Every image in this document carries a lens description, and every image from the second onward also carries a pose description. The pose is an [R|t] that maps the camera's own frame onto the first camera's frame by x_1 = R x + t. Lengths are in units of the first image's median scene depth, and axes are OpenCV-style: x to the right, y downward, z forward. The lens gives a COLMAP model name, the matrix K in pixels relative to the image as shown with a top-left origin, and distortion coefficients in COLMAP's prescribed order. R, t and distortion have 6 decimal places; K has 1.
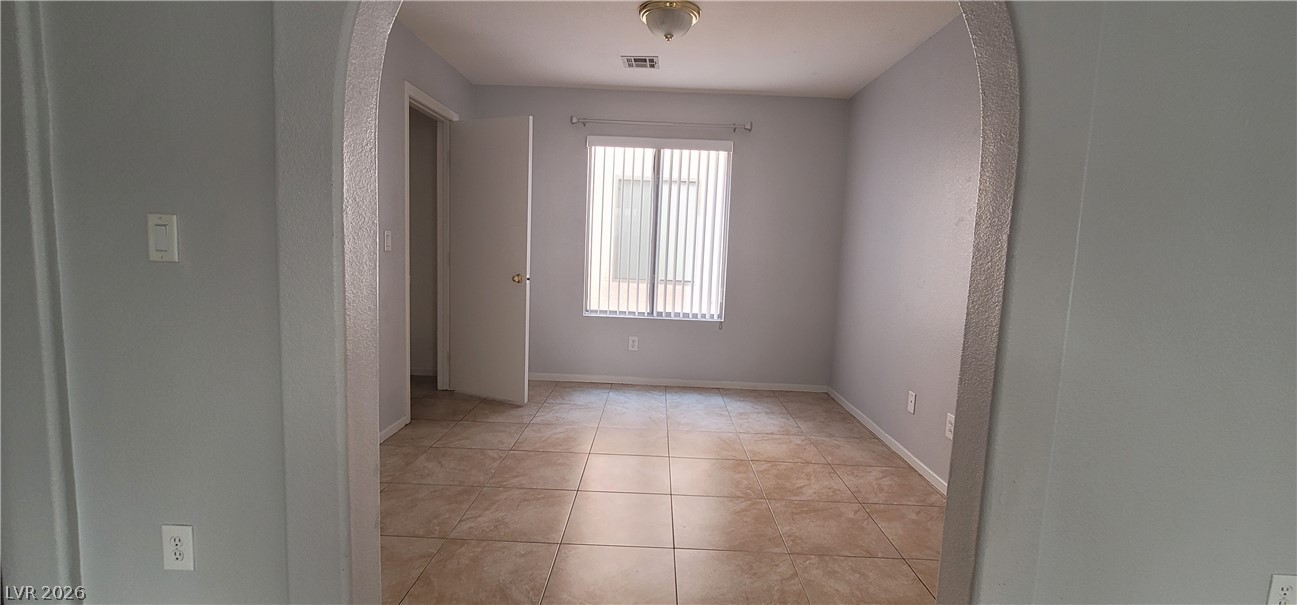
lens RADIAL K [[529.6, 0, 651.9], [0, 529.6, 296.7], [0, 0, 1]] dist [-0.009114, 0.004907]
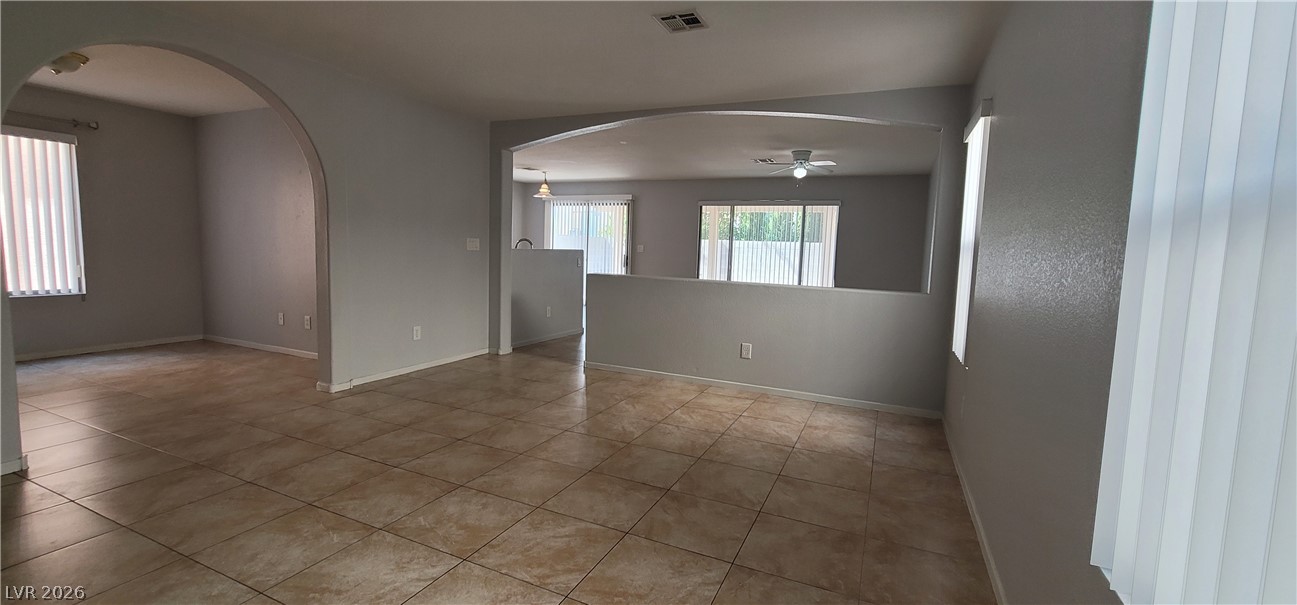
lens RADIAL K [[529.6, 0, 651.9], [0, 529.6, 296.7], [0, 0, 1]] dist [-0.009114, 0.004907]
pose [[0.412461, -0.114940, 0.903695, -0.460290], [0.073339, 0.992978, 0.092823, 0.043260], [-0.908018, 0.027991, 0.417995, -0.679642]]
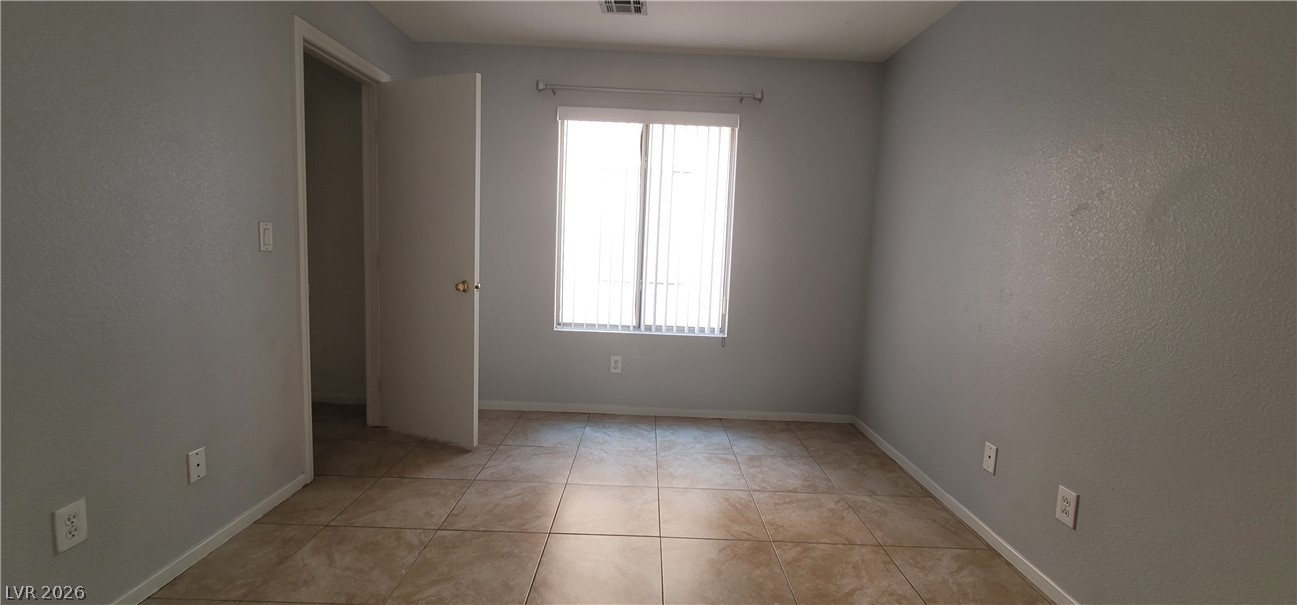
lens RADIAL K [[529.6, 0, 651.9], [0, 529.6, 296.7], [0, 0, 1]] dist [-0.009114, 0.004907]
pose [[0.999837, -0.000296, 0.018075, 0.006639], [0.000222, 0.999992, 0.004107, -0.022302], [-0.018076, -0.004102, 0.999828, 0.223180]]
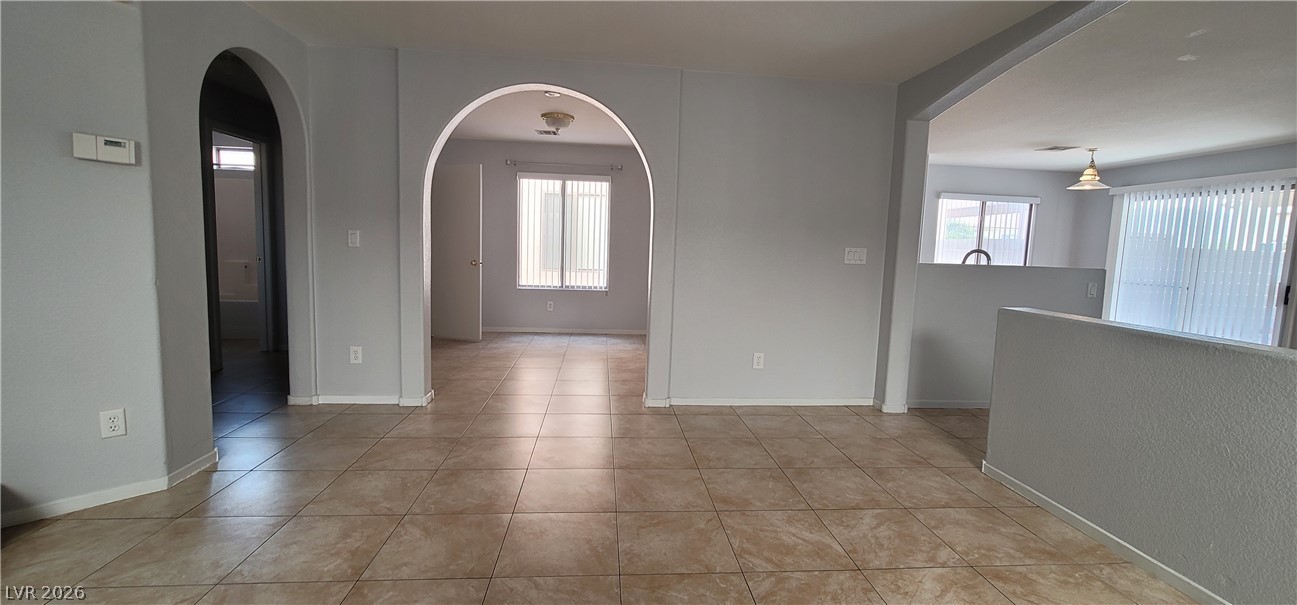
lens RADIAL K [[529.6, 0, 651.9], [0, 529.6, 296.7], [0, 0, 1]] dist [-0.009114, 0.004907]
pose [[0.995191, -0.019306, 0.096036, 0.132583], [0.018780, 0.999803, 0.006381, 0.067167], [-0.096140, -0.004546, 0.995357, -0.670339]]
